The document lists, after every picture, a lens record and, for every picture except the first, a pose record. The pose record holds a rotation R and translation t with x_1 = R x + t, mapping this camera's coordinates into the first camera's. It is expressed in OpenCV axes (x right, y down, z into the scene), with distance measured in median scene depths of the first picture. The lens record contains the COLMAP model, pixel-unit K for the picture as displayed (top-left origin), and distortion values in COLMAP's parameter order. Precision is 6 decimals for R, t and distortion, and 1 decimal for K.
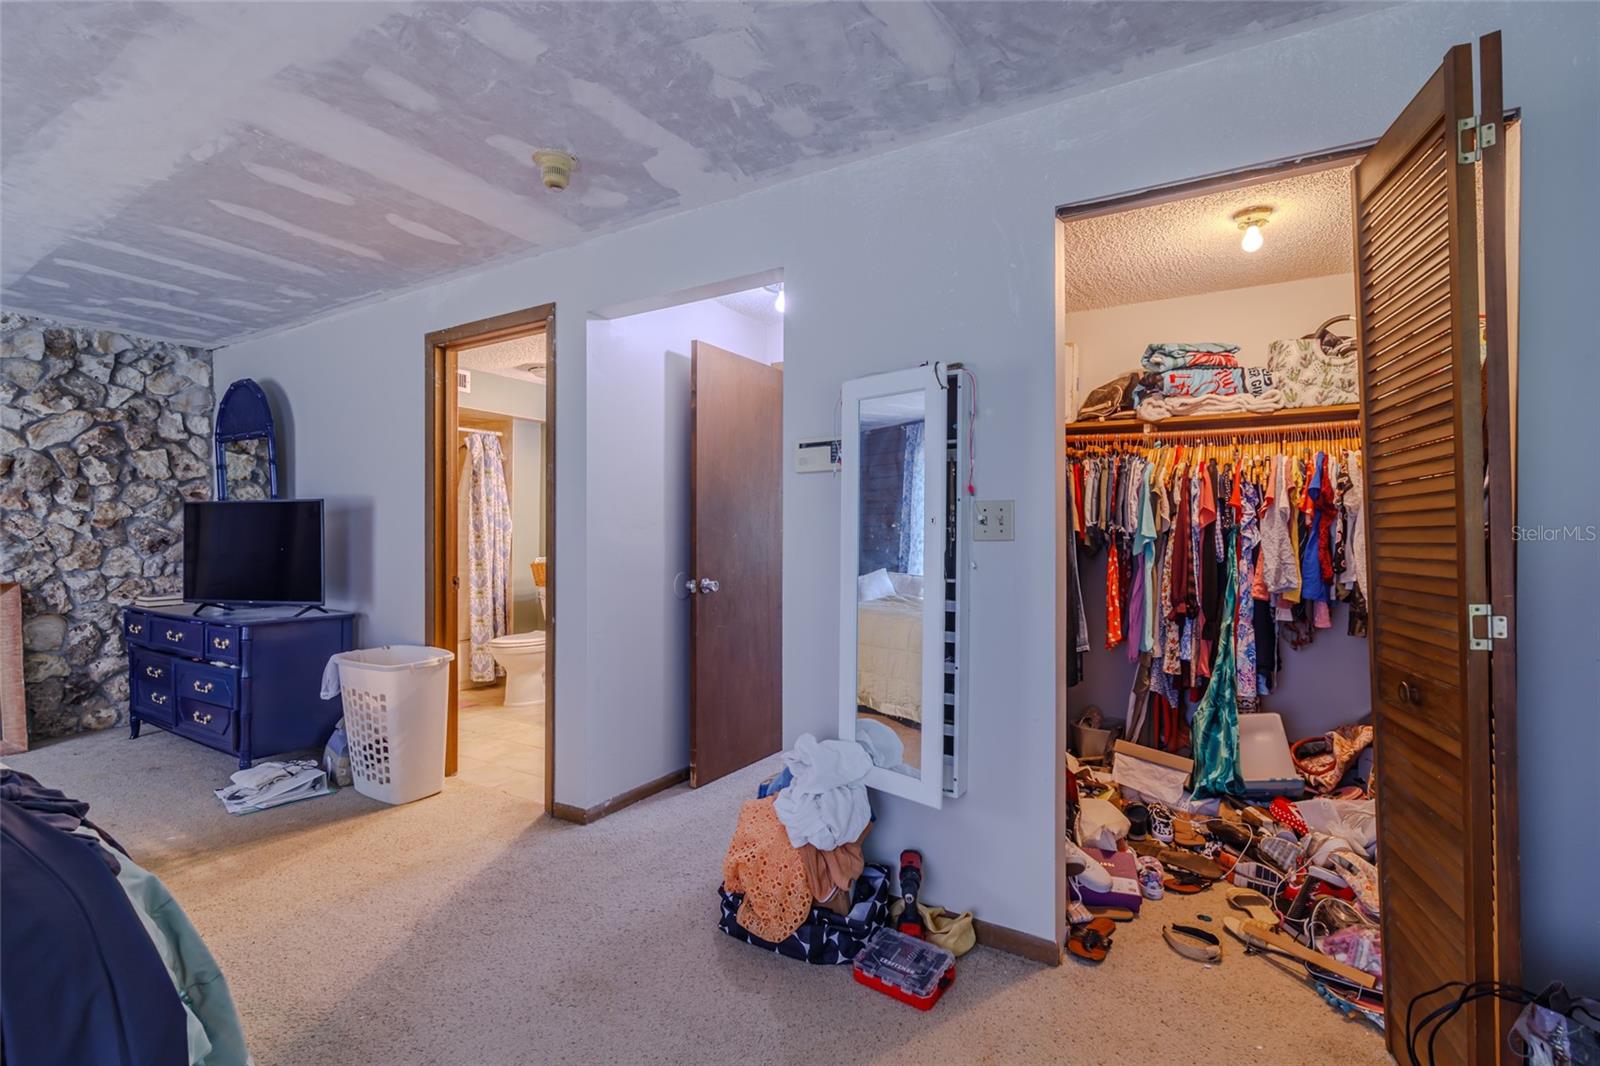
lens RADIAL K [[724.8, 0, 797.3], [0, 724.8, 536.5], [0, 0, 1]] dist [0.000318, -0.000697]
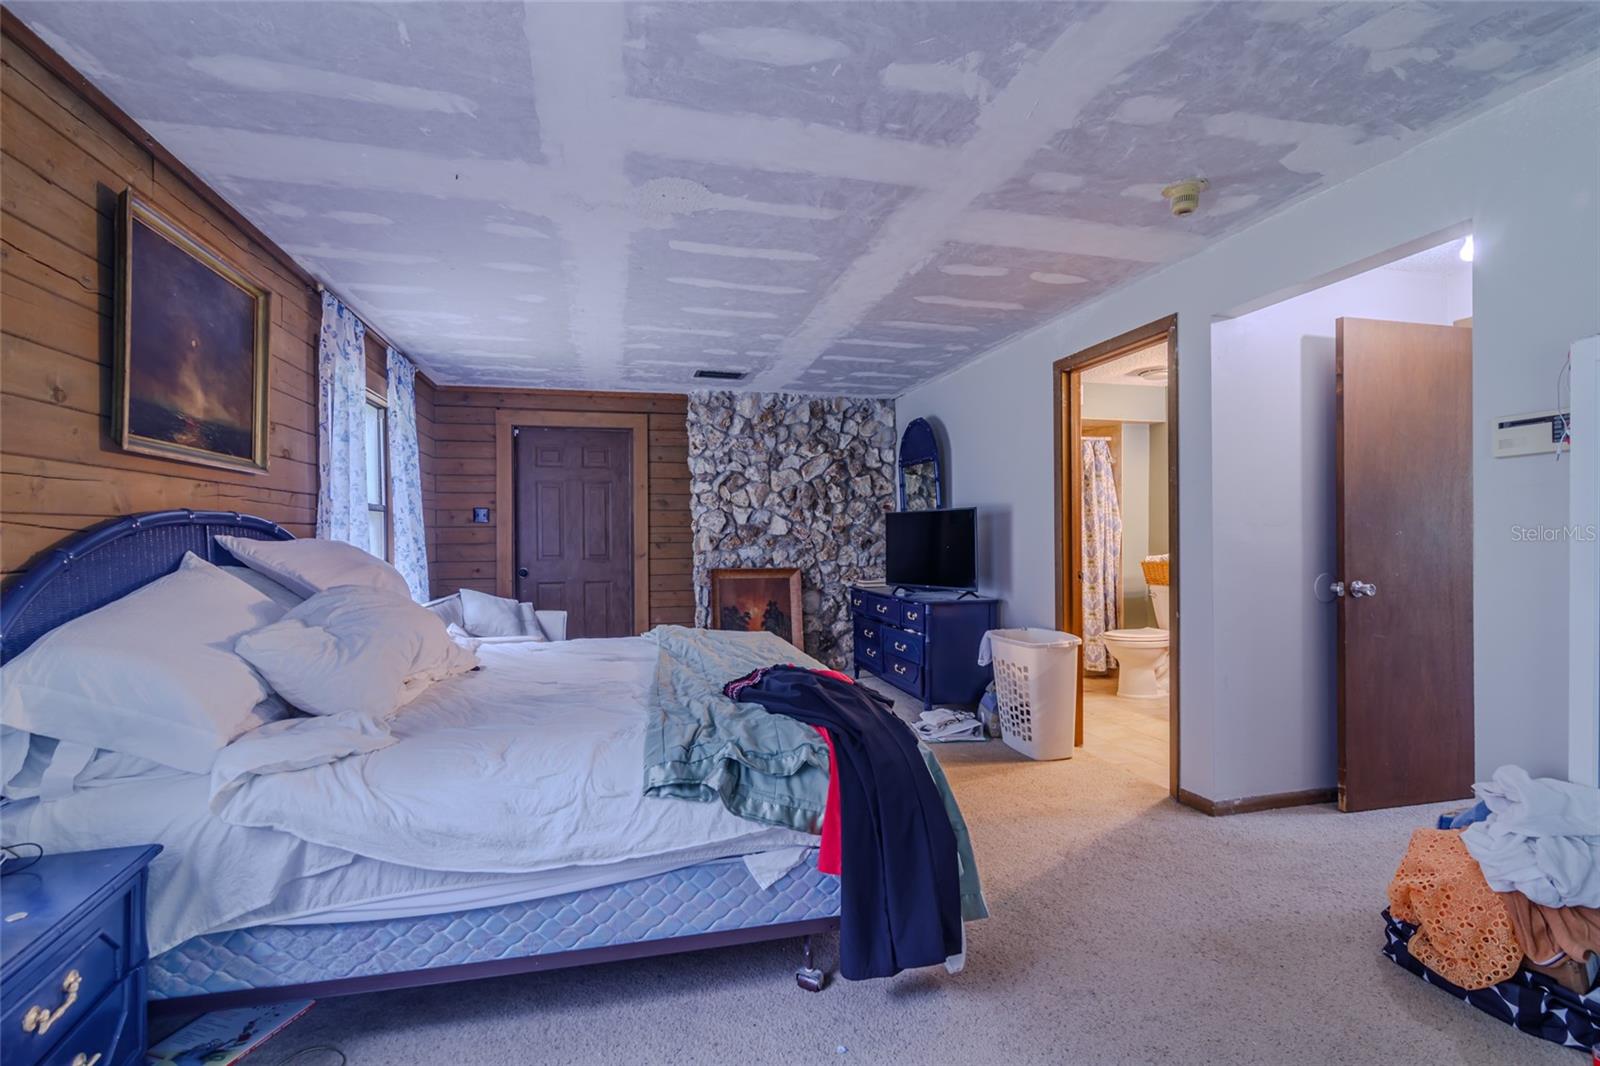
lens RADIAL K [[724.8, 0, 800.7], [0, 724.8, 538.1], [0, 0, 1]] dist [0.000318, -0.000697]
pose [[0.716669, -0.005865, -0.697389, 0.006018], [0.008044, 0.999968, -0.000143, -0.000323], [0.697368, -0.005508, 0.716692, -0.135168]]
